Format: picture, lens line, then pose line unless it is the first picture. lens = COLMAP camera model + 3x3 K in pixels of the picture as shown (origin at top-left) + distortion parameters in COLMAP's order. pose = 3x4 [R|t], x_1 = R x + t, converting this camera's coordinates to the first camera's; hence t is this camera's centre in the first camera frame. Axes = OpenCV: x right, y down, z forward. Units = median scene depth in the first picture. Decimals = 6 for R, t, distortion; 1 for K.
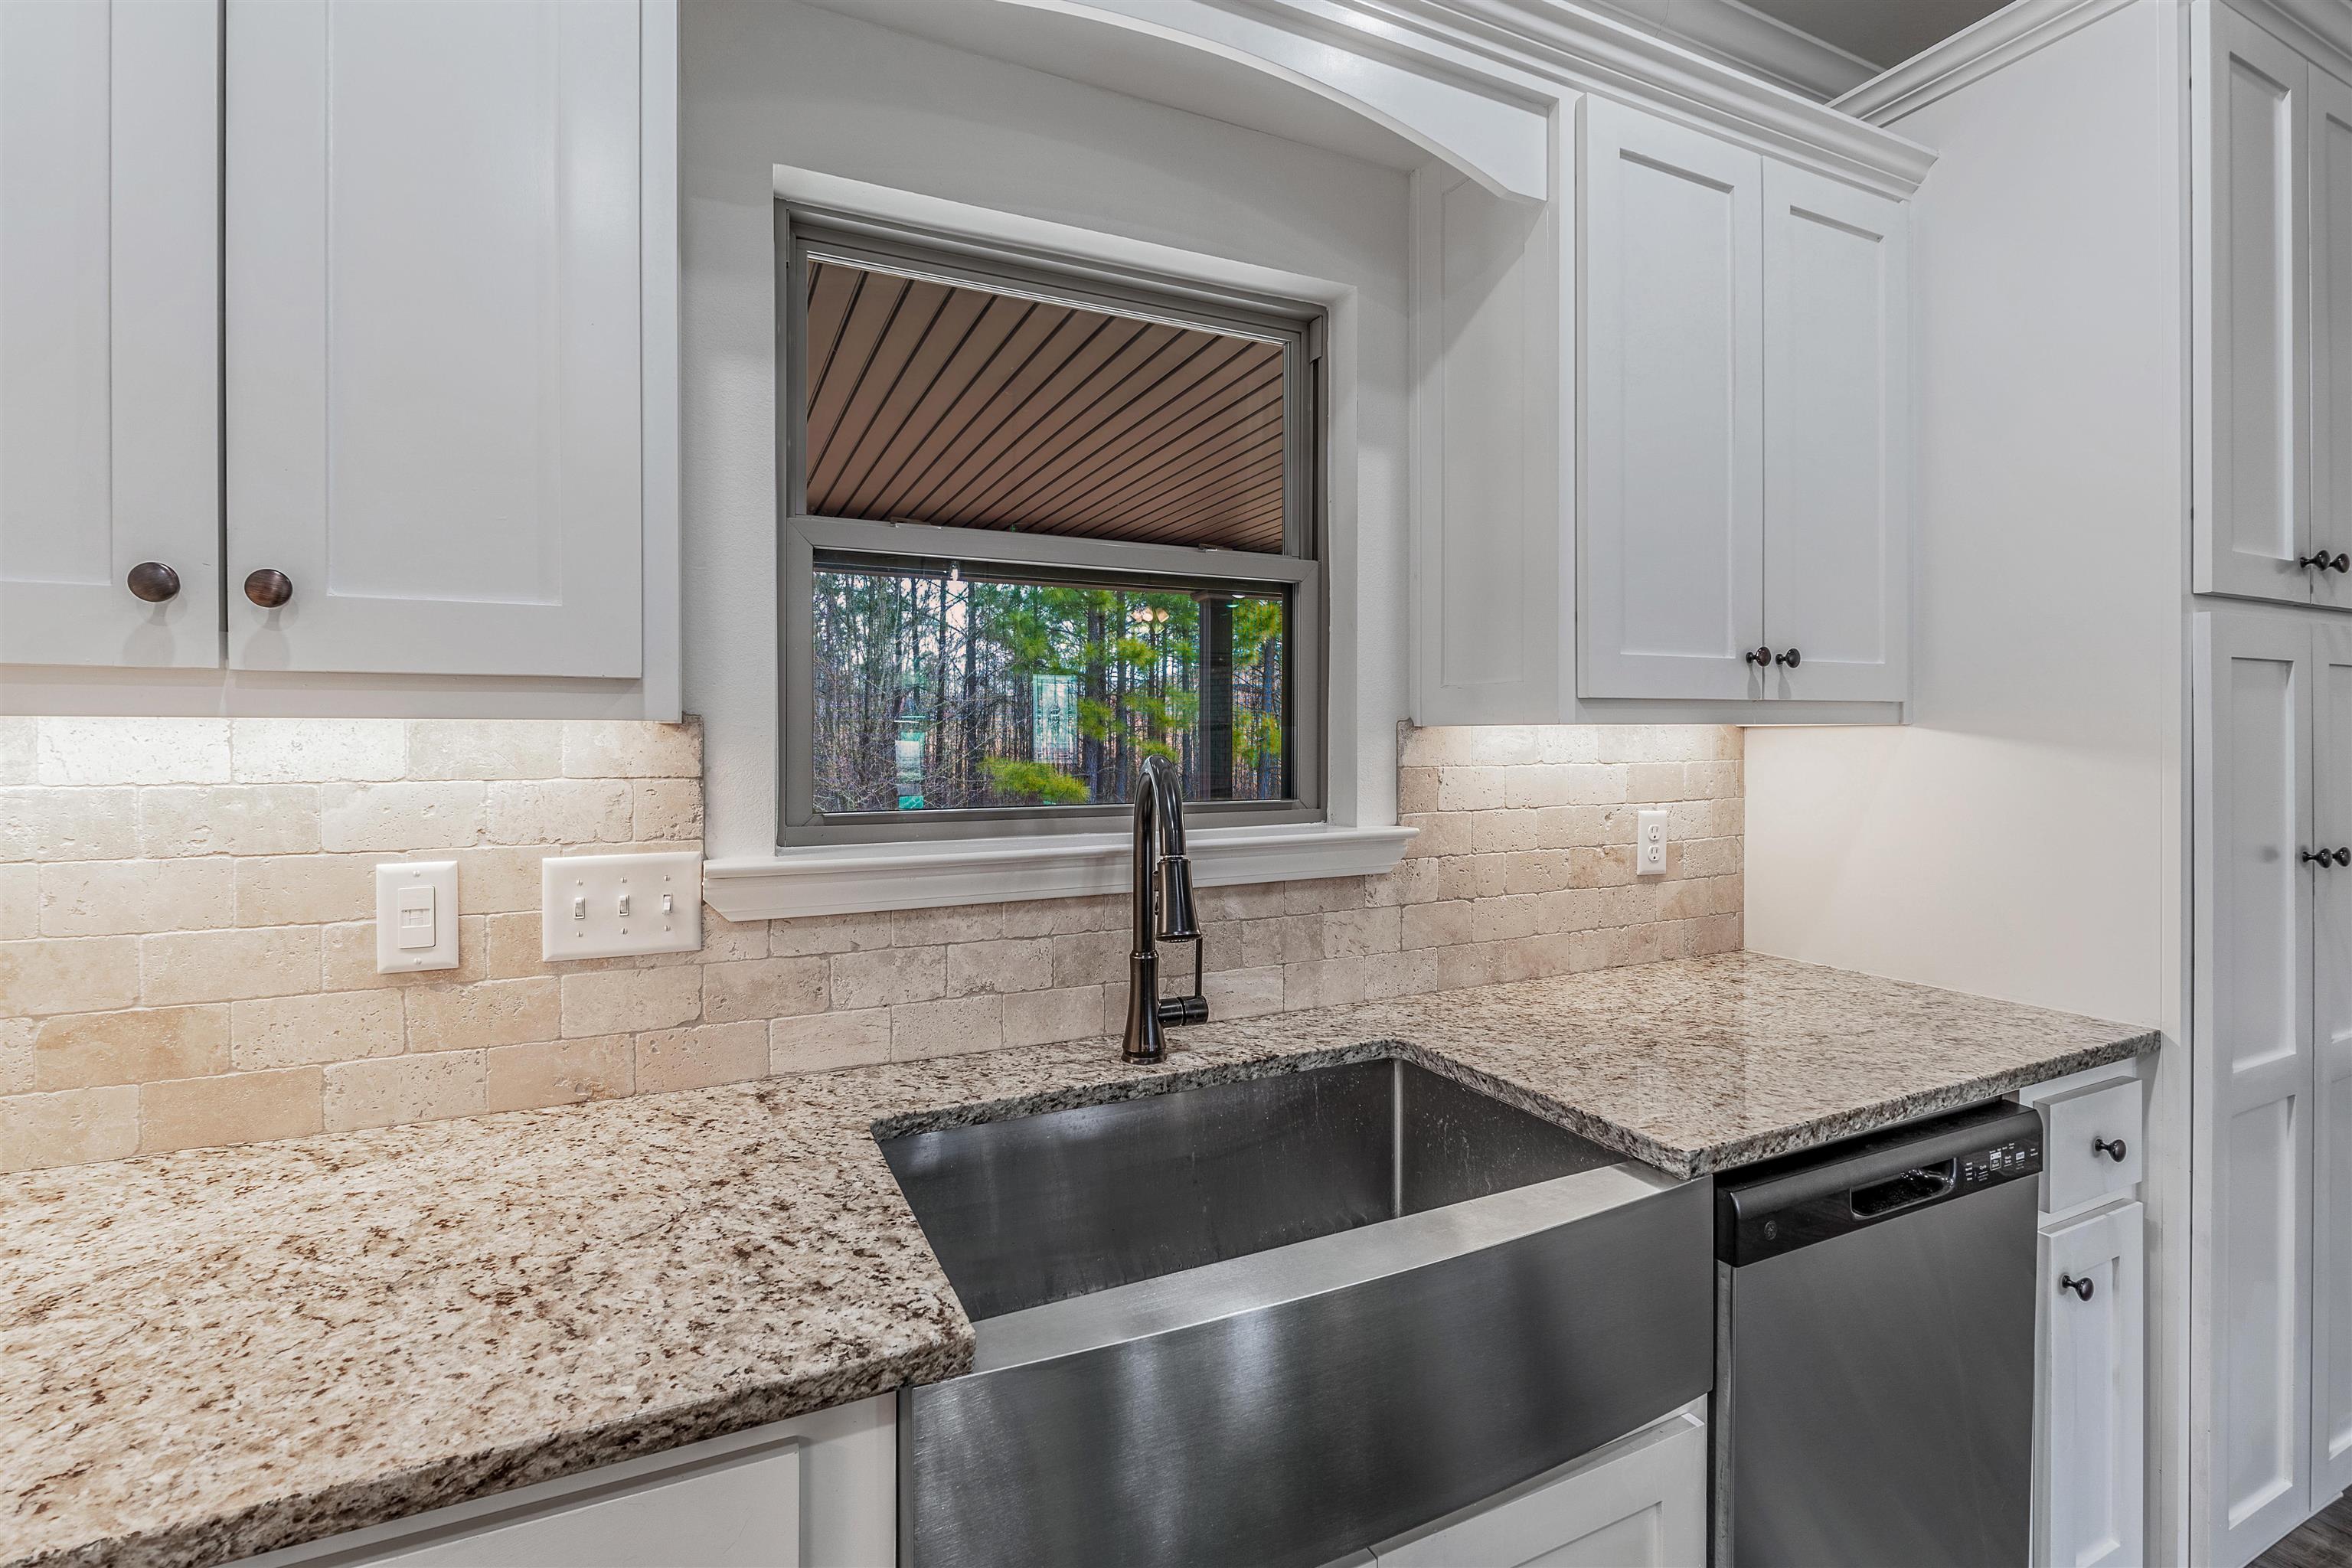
lens RADIAL K [[990.1, 0, 1134.4], [0, 990.1, 736.7], [0, 0, 1]] dist [-0.004876, -0.001084]
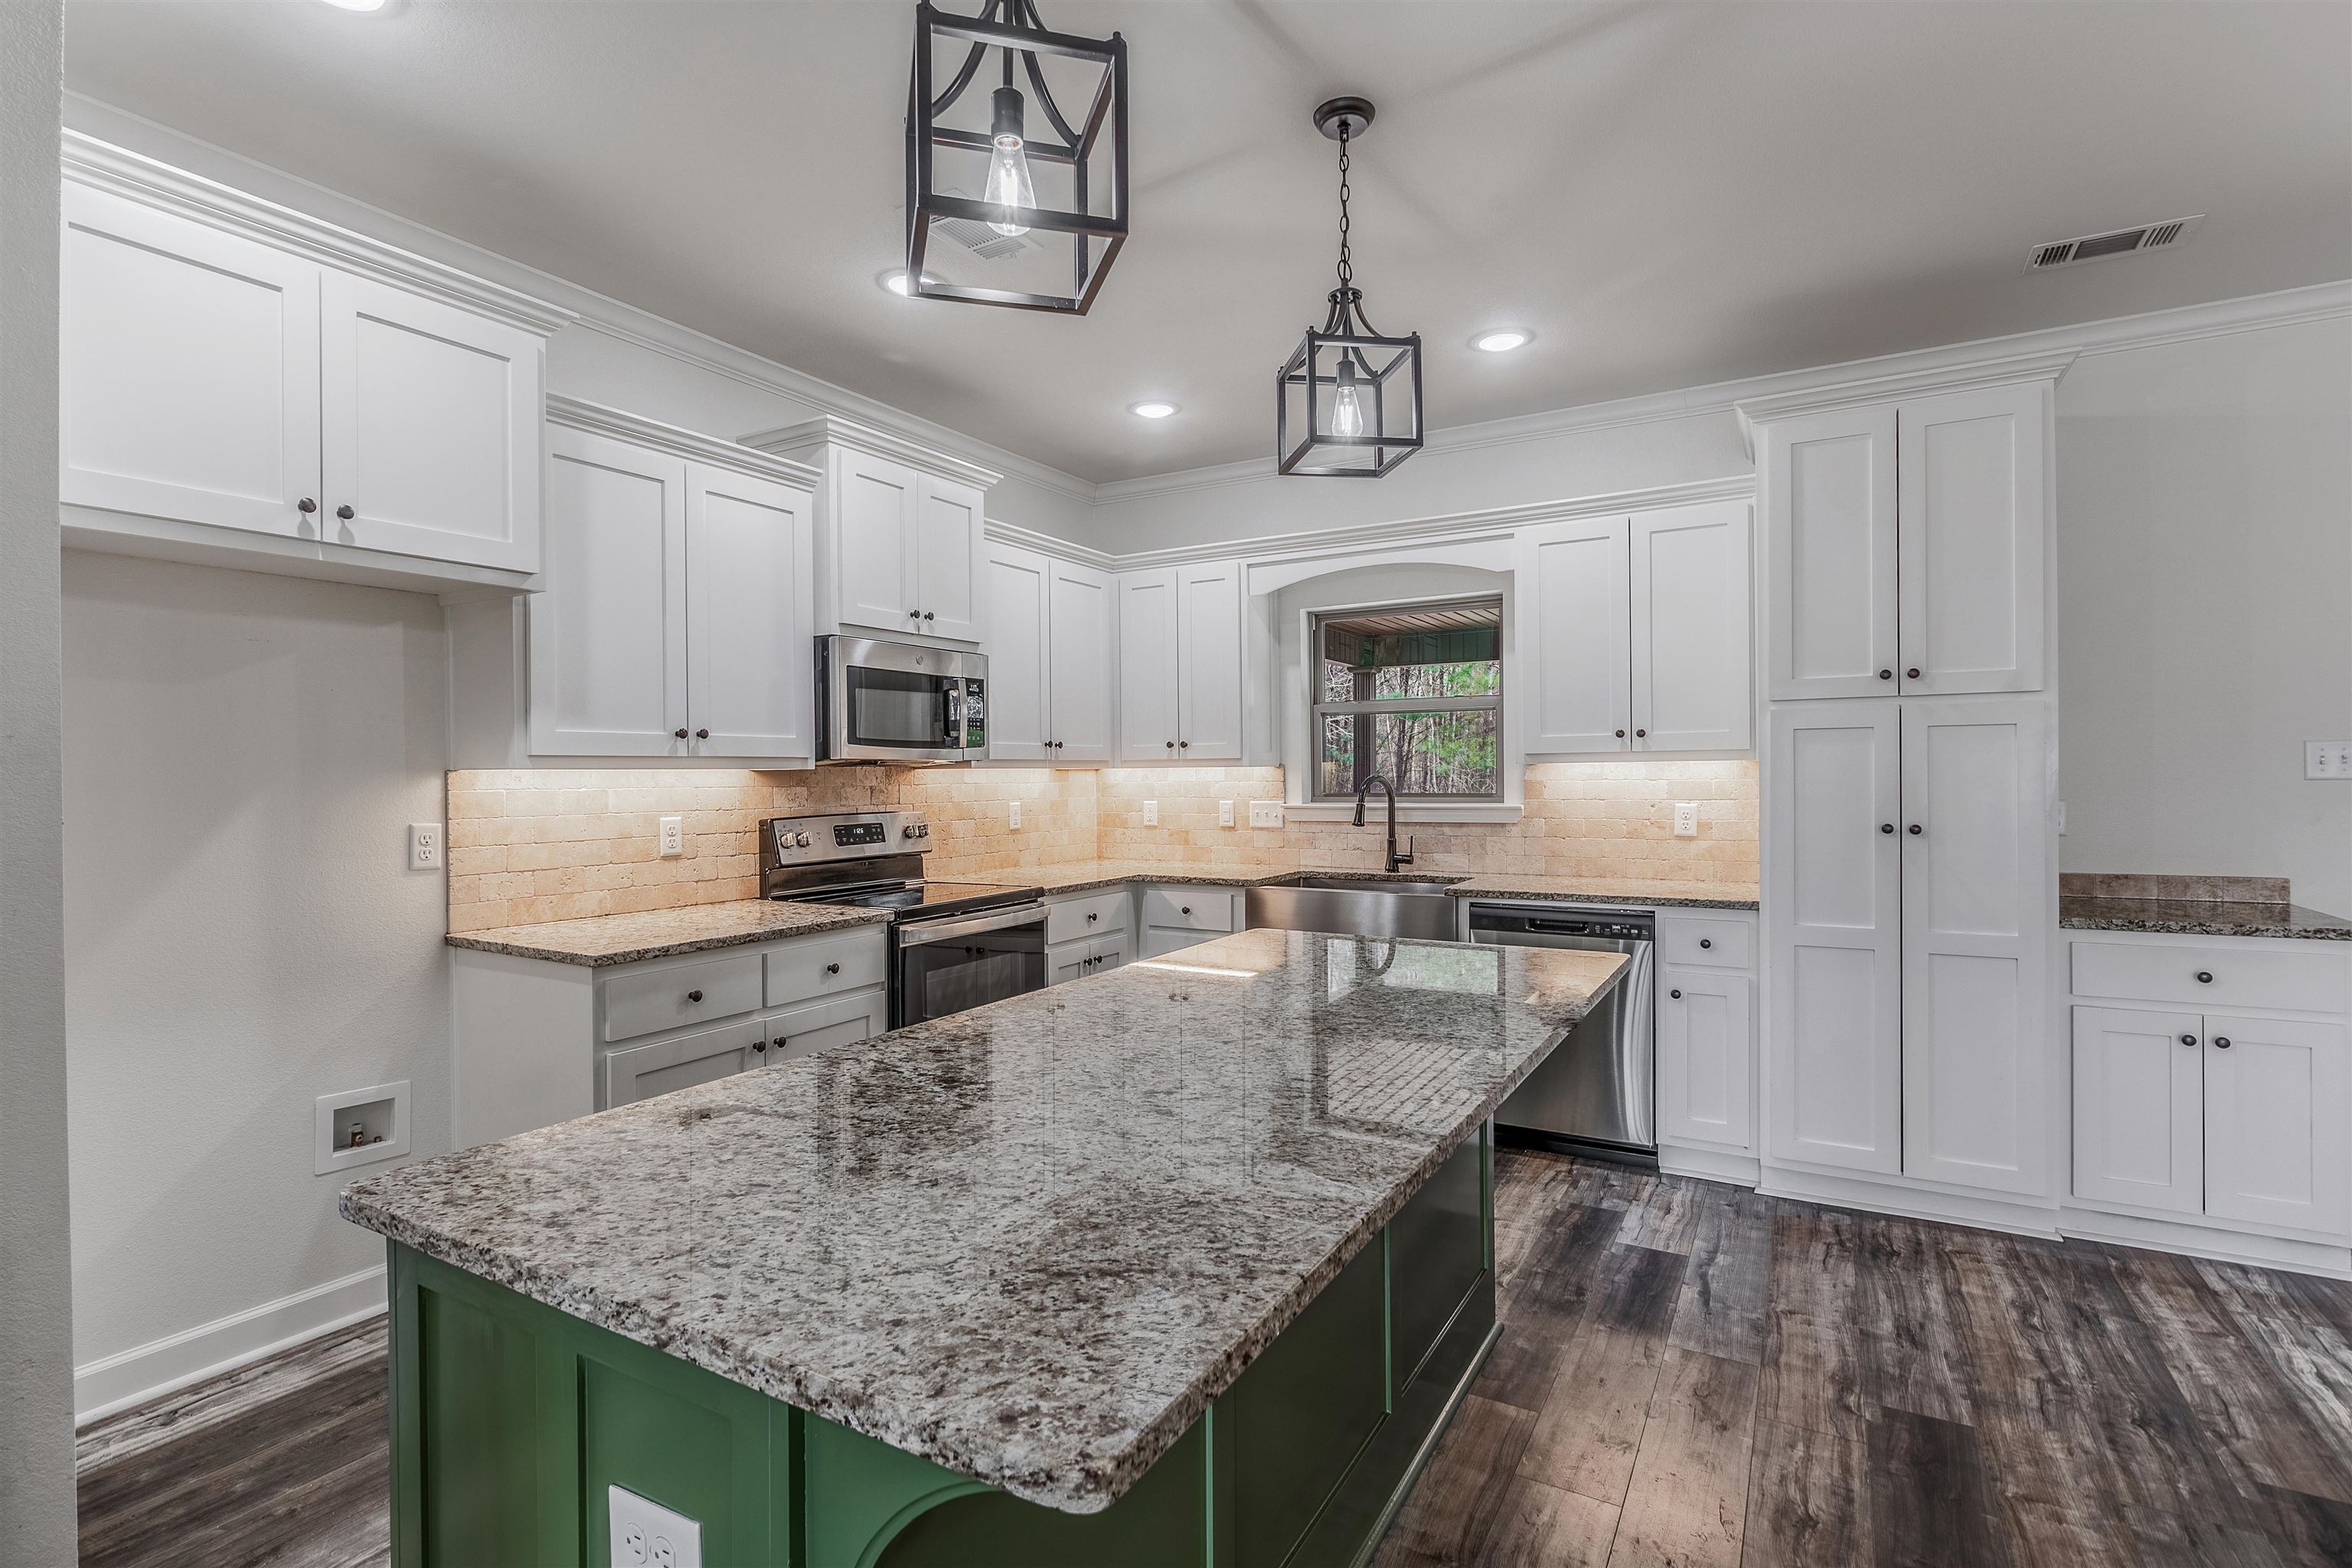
lens RADIAL K [[1103.0, 0, 1164.5], [0, 1103.0, 786.7], [0, 0, 1]] dist [-0.000538, 0.000473]
pose [[0.590696, 0.007537, -0.806859, 2.350736], [0.011782, 0.999769, 0.017964, -0.016452], [0.806808, -0.020118, 0.590471, -1.605446]]
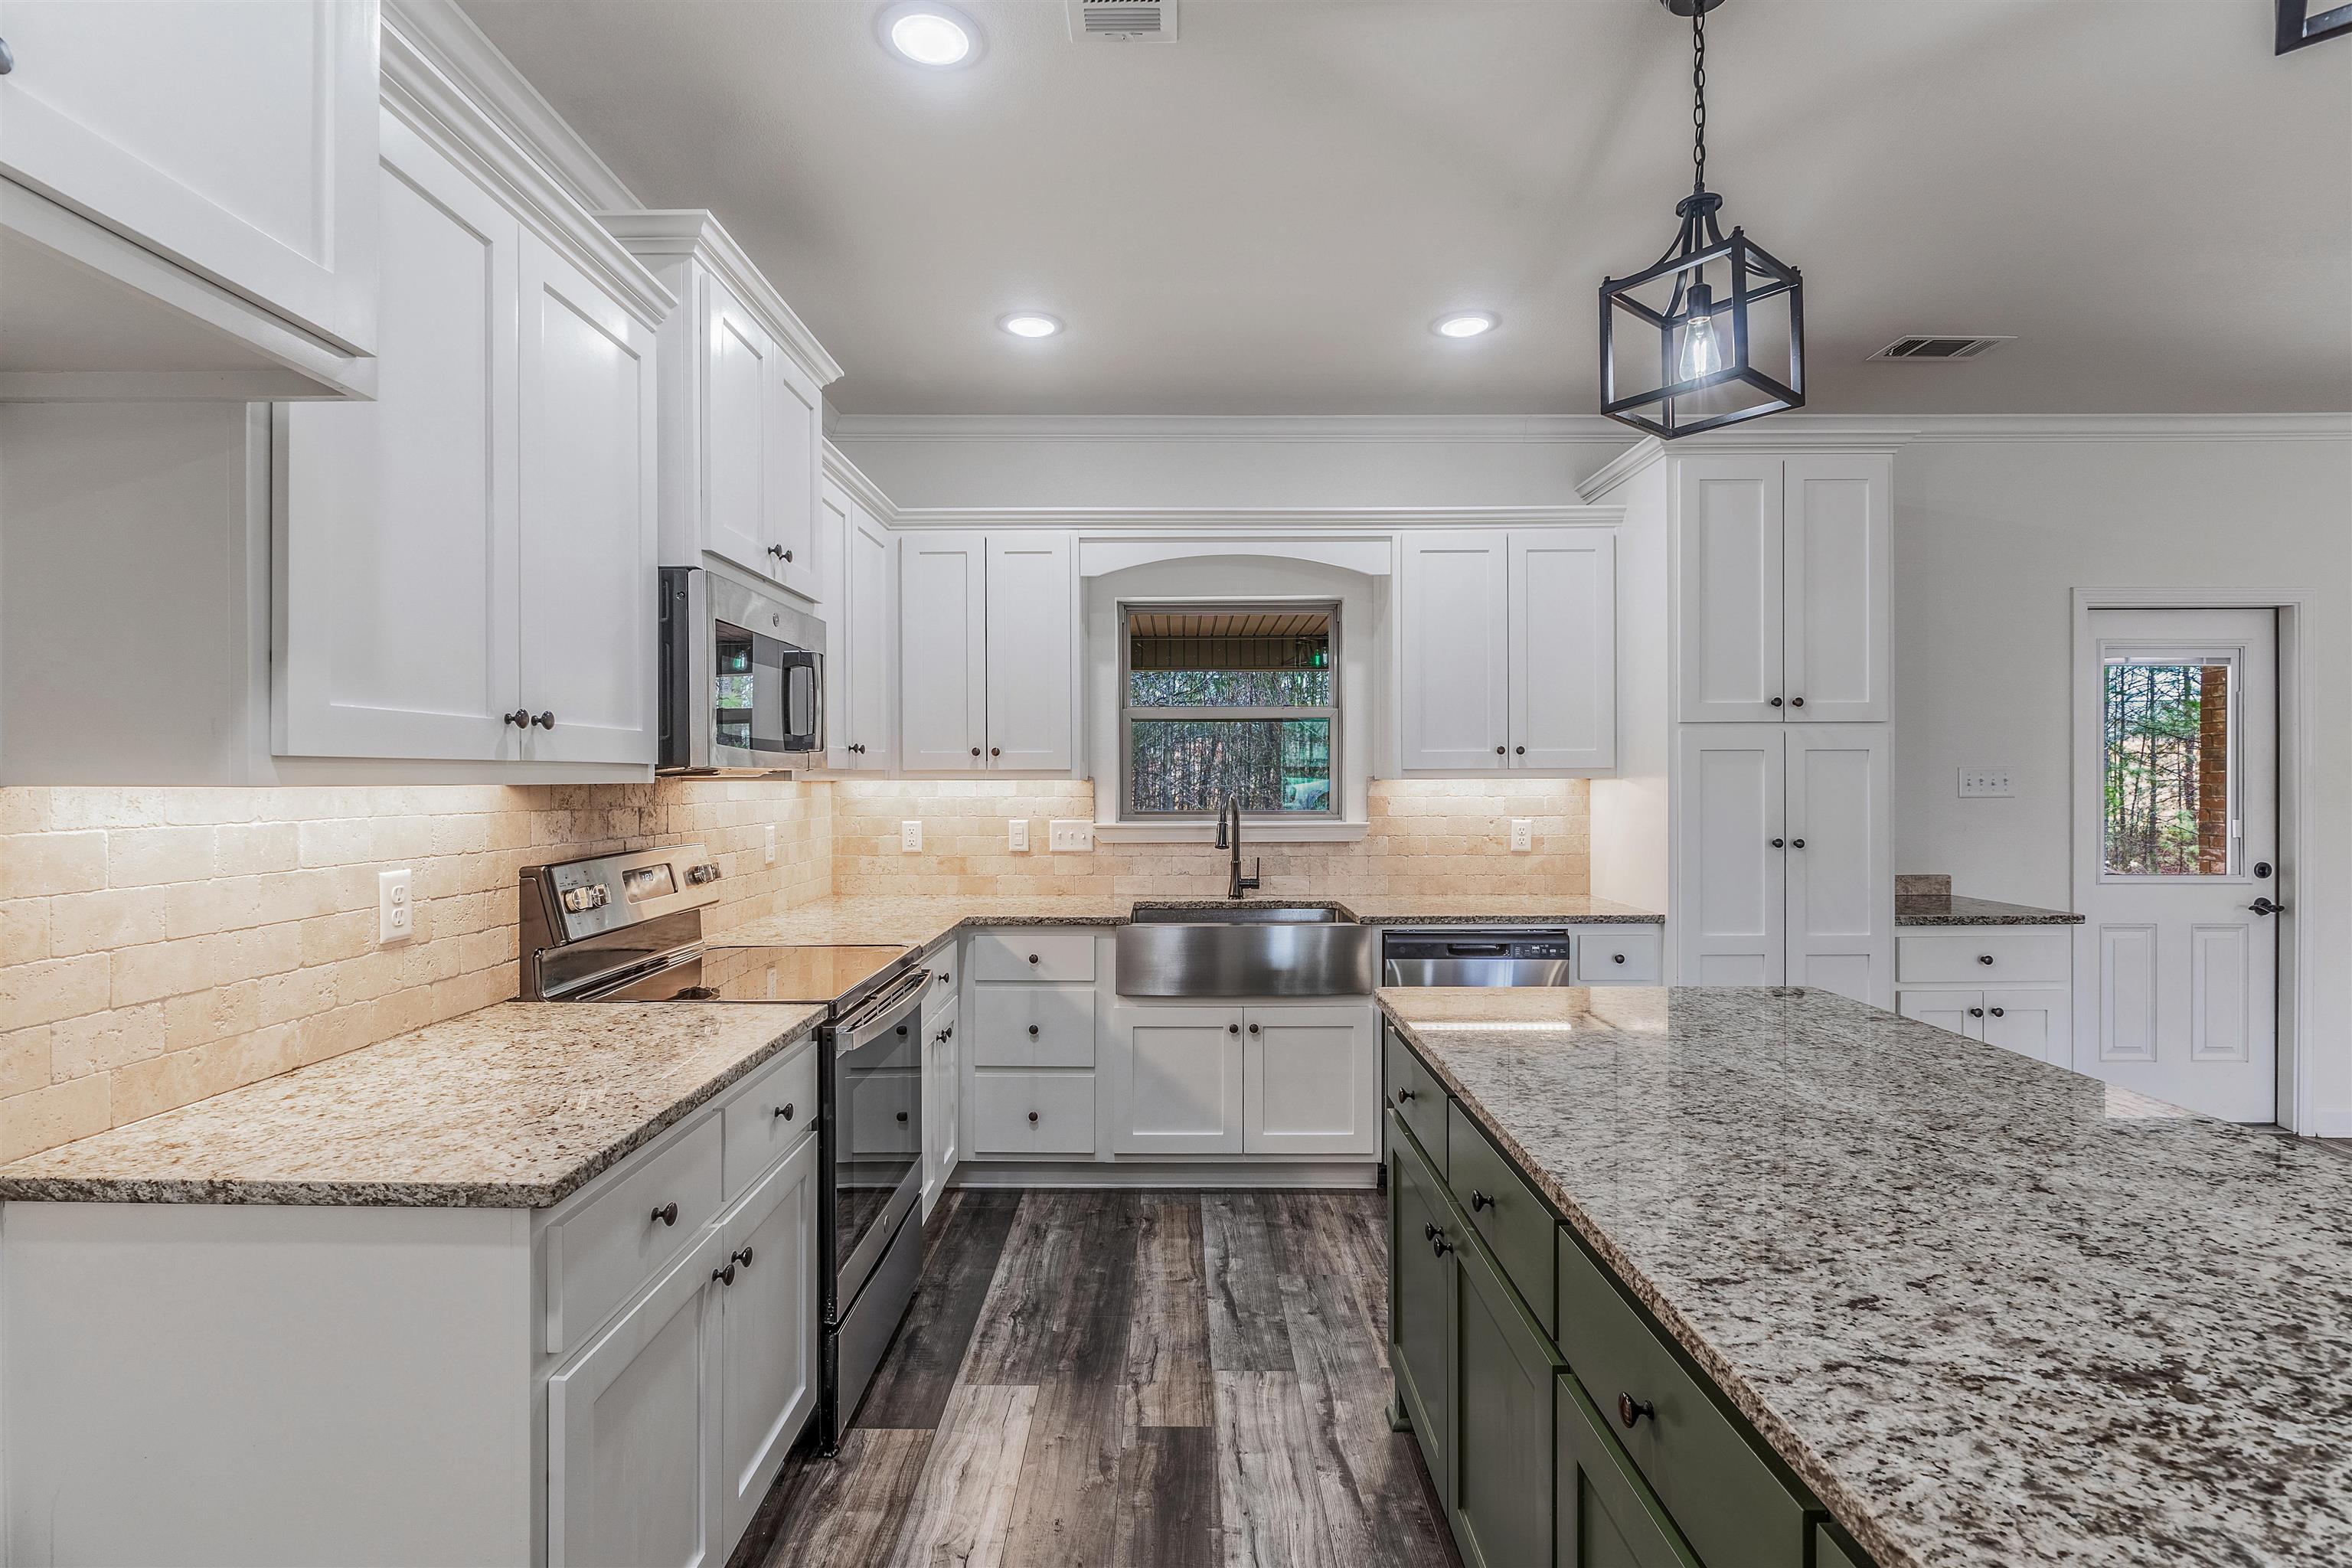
lens RADIAL K [[1103.0, 0, 1169.7], [0, 1103.0, 785.1], [0, 0, 1]] dist [-0.000538, 0.000473]
pose [[0.914343, 0.003924, -0.404921, 1.081585], [0.001473, 0.999914, 0.013014, -0.037669], [0.404937, -0.012496, 0.914259, -1.894267]]
